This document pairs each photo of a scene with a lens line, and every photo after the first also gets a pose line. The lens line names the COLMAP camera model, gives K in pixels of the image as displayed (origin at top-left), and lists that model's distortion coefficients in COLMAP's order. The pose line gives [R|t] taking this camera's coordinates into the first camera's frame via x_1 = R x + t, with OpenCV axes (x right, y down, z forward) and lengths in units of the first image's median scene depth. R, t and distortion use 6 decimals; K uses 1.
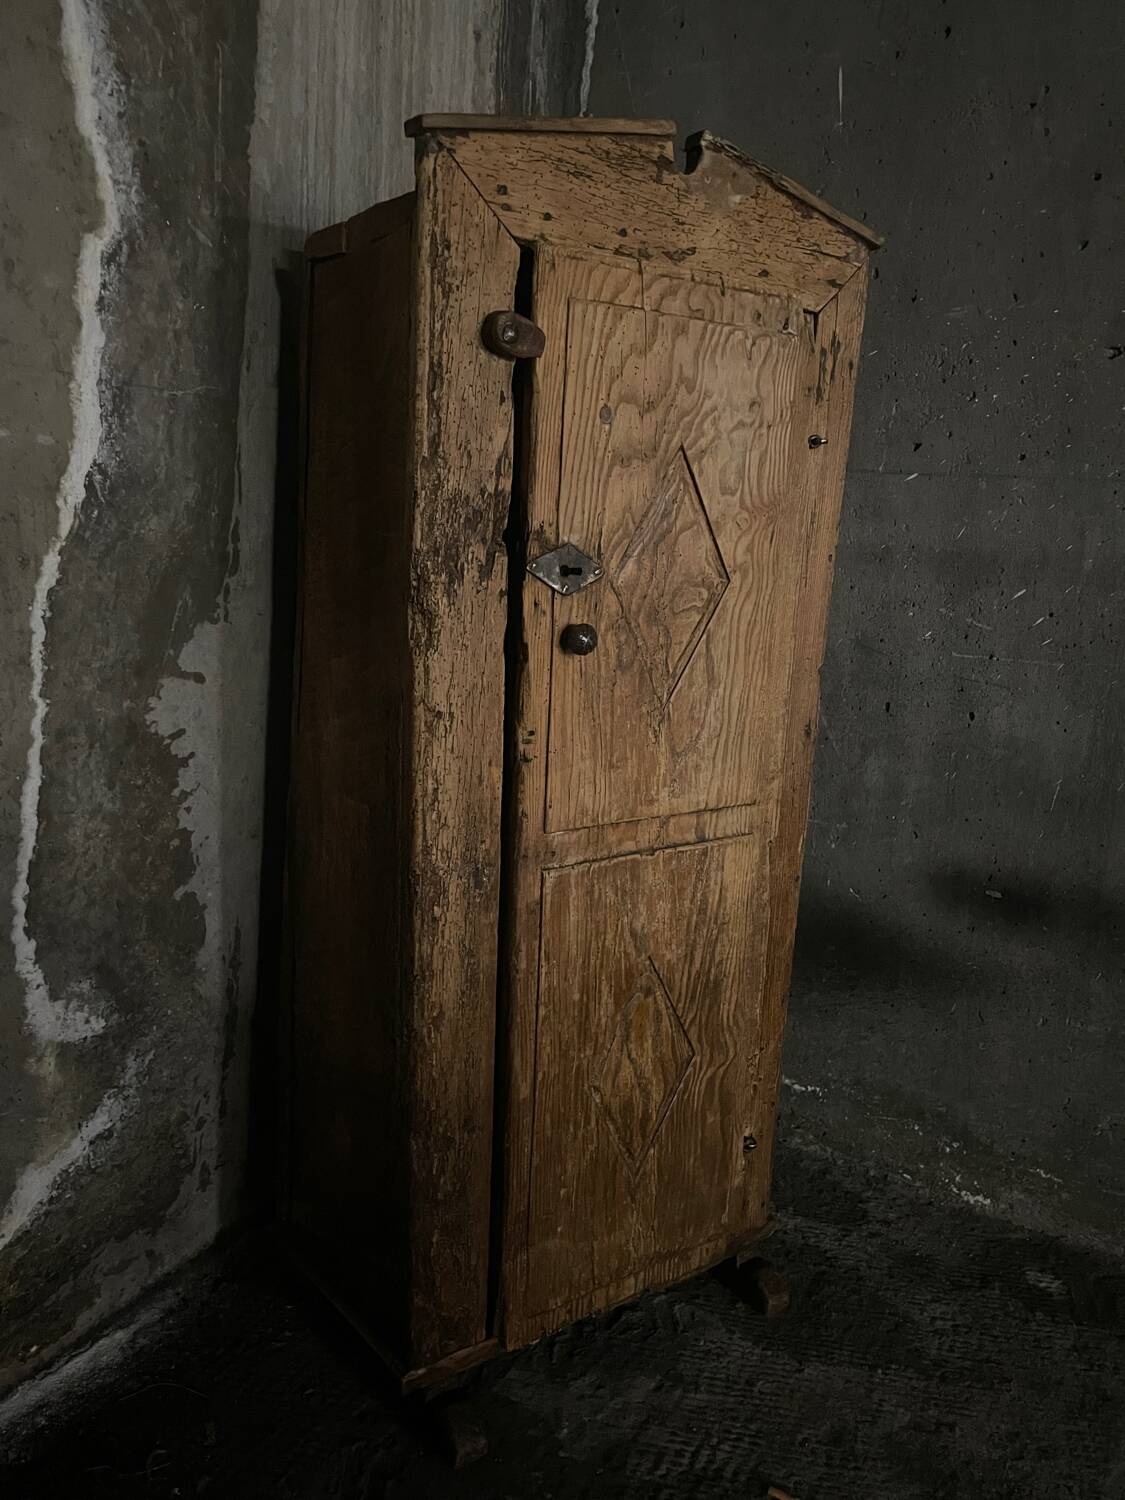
lens RADIAL K [[1137.5, 0, 563.9], [0, 1137.5, 732.9], [0, 0, 1]] dist [0.083162, -0.120289]
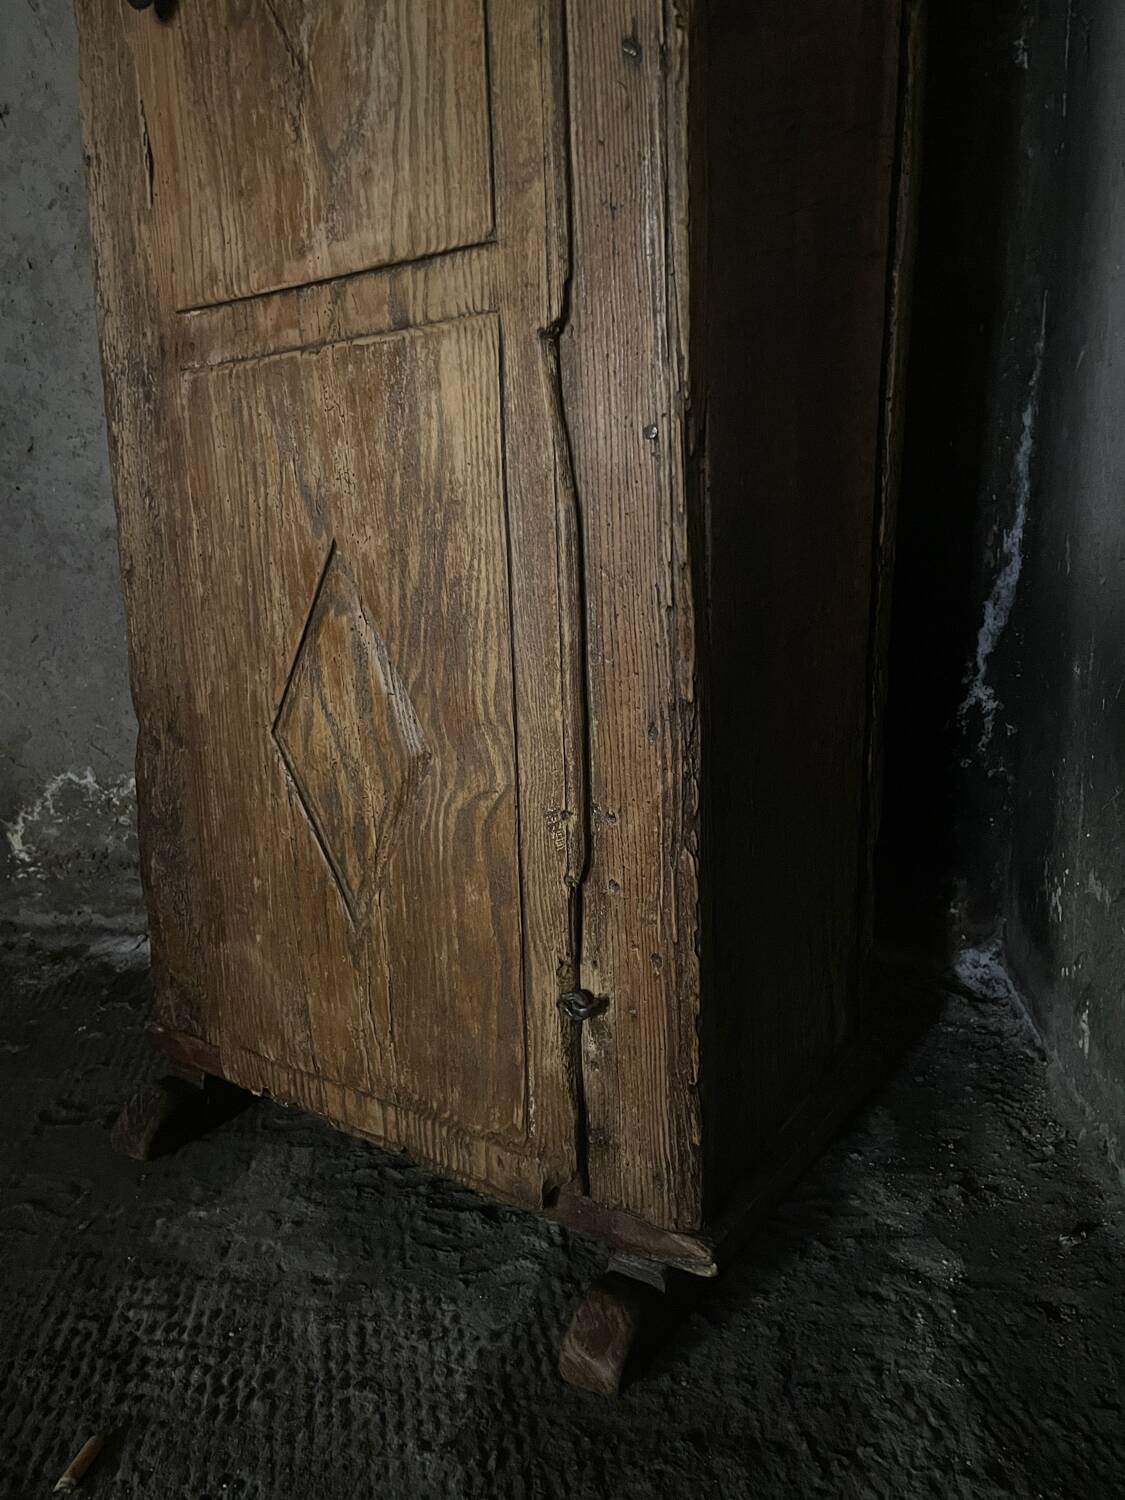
lens RADIAL K [[1135.8, 0, 563.2], [0, 1135.8, 731.5], [0, 0, 1]] dist [0.075421, -0.101879]
pose [[0.329826, 0.106486, -0.938017, 0.732160], [-0.136298, 0.988579, 0.064301, 0.258732], [0.934151, 0.106642, 0.340573, 0.992515]]
